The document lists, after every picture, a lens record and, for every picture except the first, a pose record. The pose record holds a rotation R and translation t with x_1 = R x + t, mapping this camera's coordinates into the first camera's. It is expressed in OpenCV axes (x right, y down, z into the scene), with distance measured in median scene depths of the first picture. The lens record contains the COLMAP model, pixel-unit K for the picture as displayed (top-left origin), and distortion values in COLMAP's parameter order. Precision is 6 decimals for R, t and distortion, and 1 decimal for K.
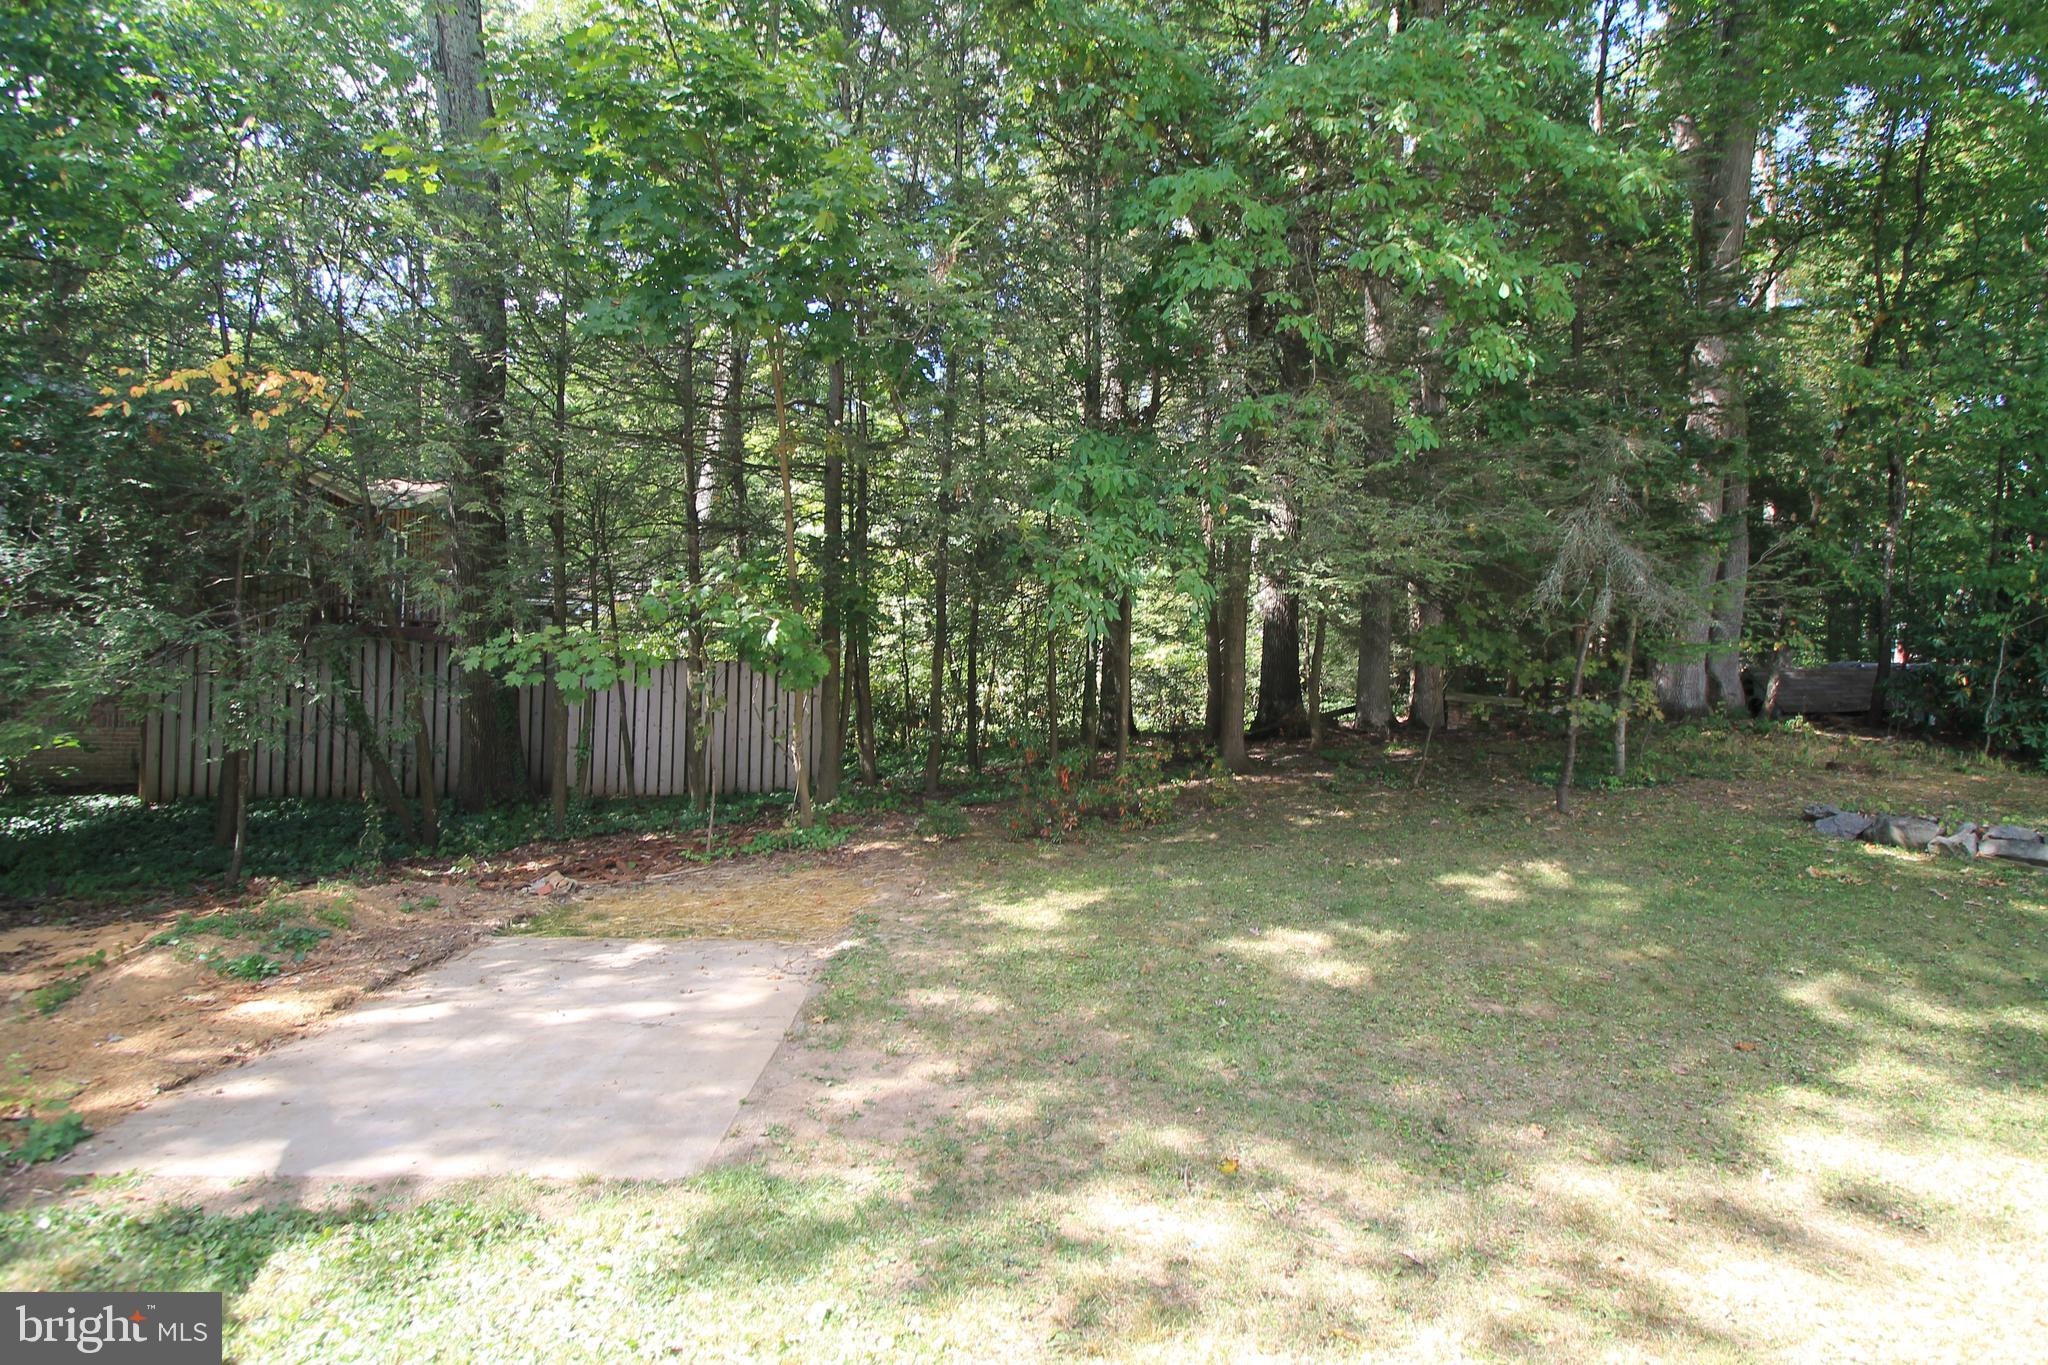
lens RADIAL K [[957.4, 0, 1015.5], [0, 957.4, 654.0], [0, 0, 1]] dist [-0.014437, -0.000684]
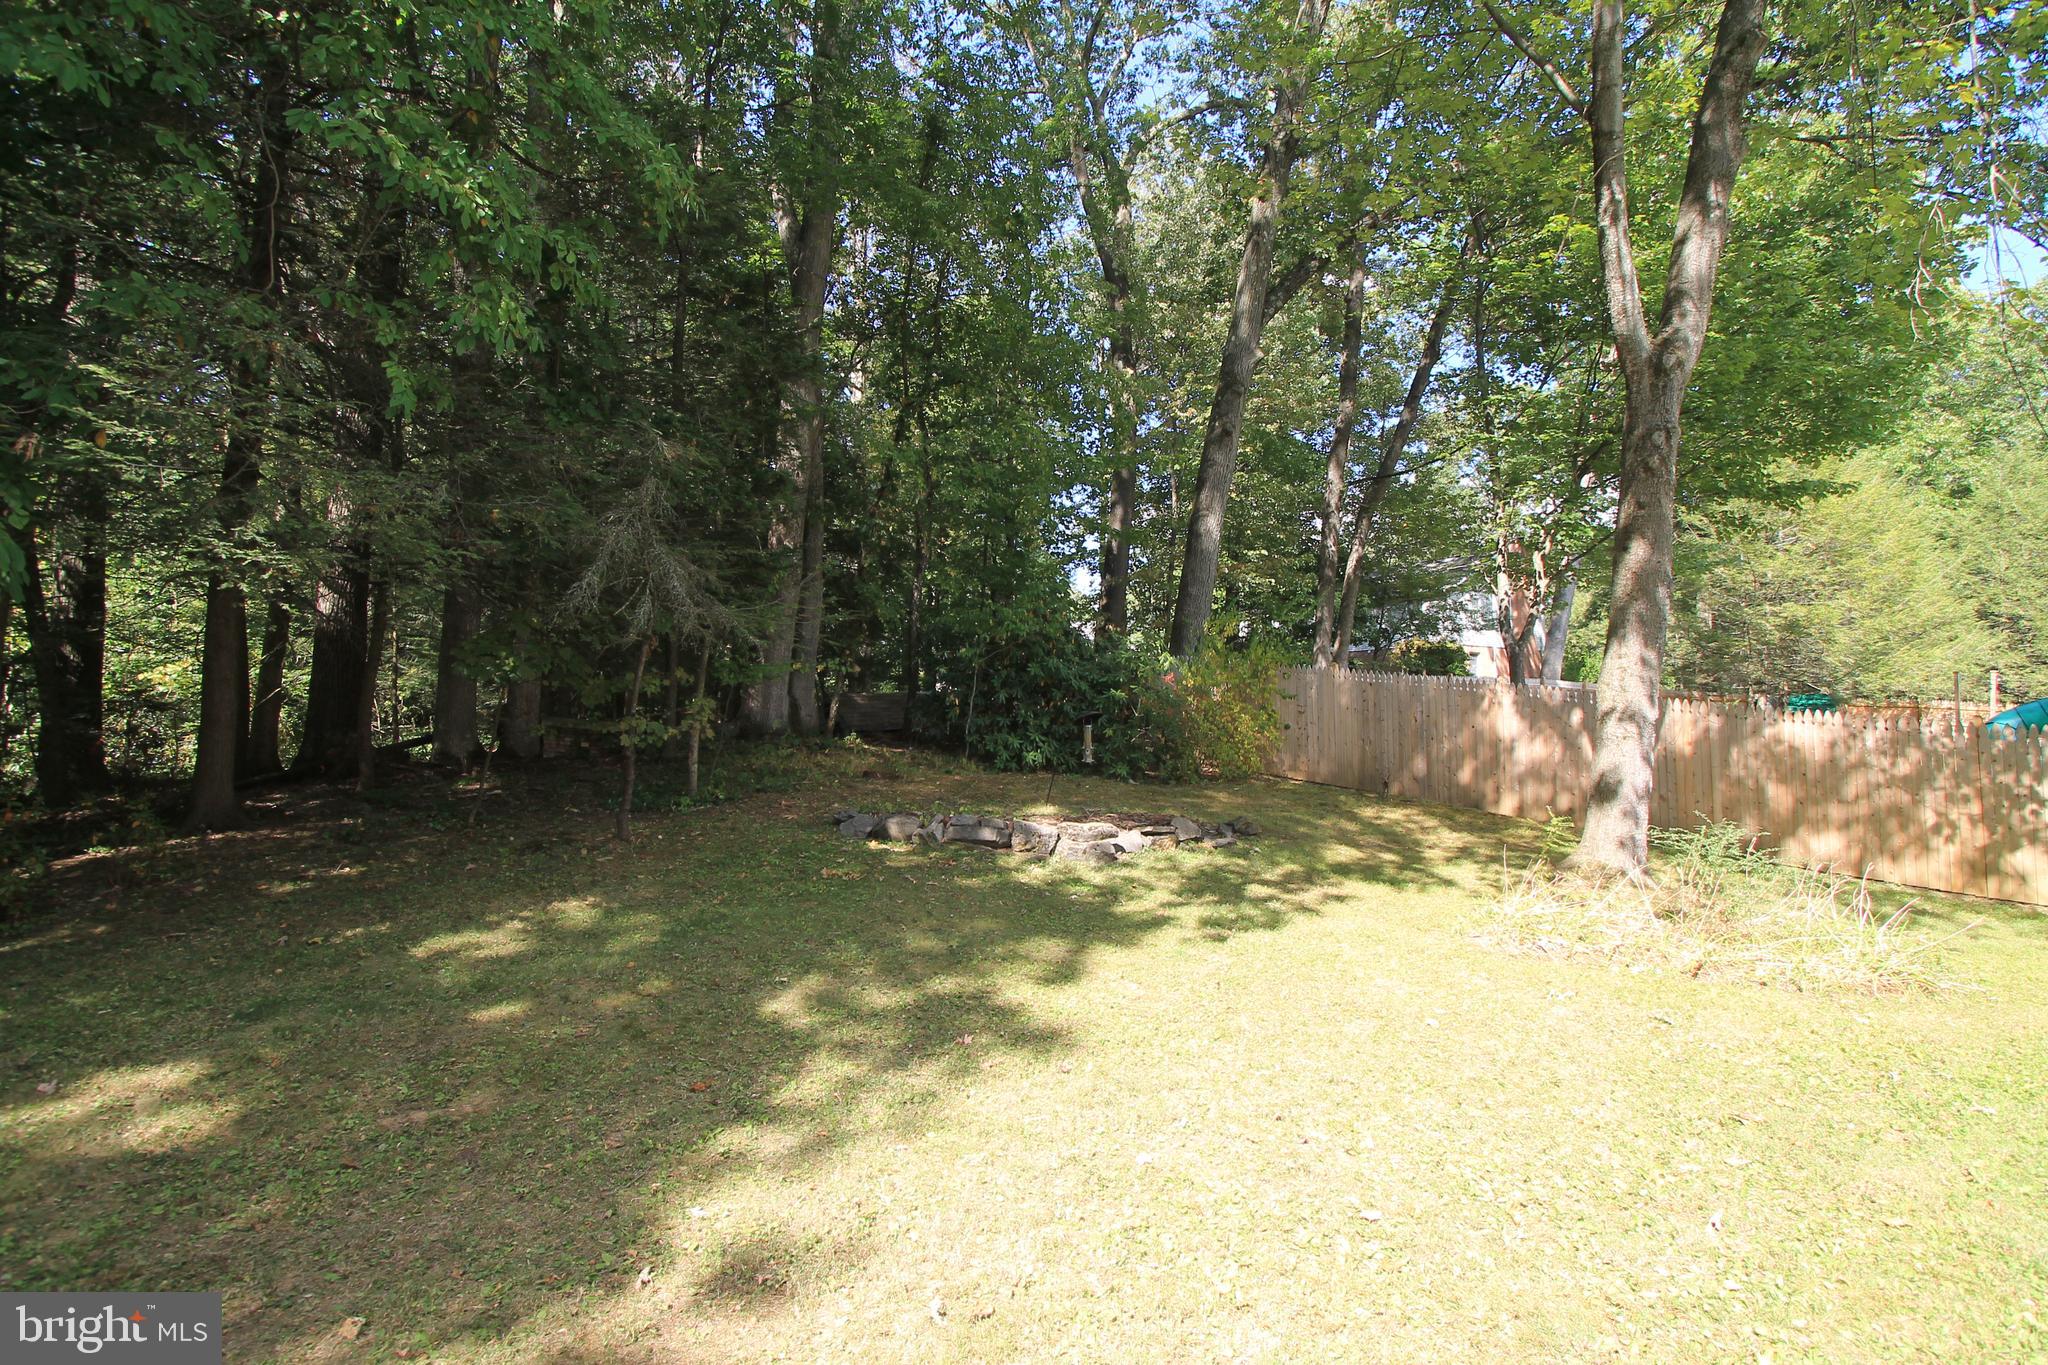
lens RADIAL K [[947.7, 0, 1019.6], [0, 947.7, 661.4], [0, 0, 1]] dist [-0.014748, 0.000578]
pose [[0.683241, 0.028440, 0.729639, 0.195068], [-0.009431, 0.999502, -0.030127, 0.018716], [-0.730132, 0.013703, 0.683169, 0.094026]]
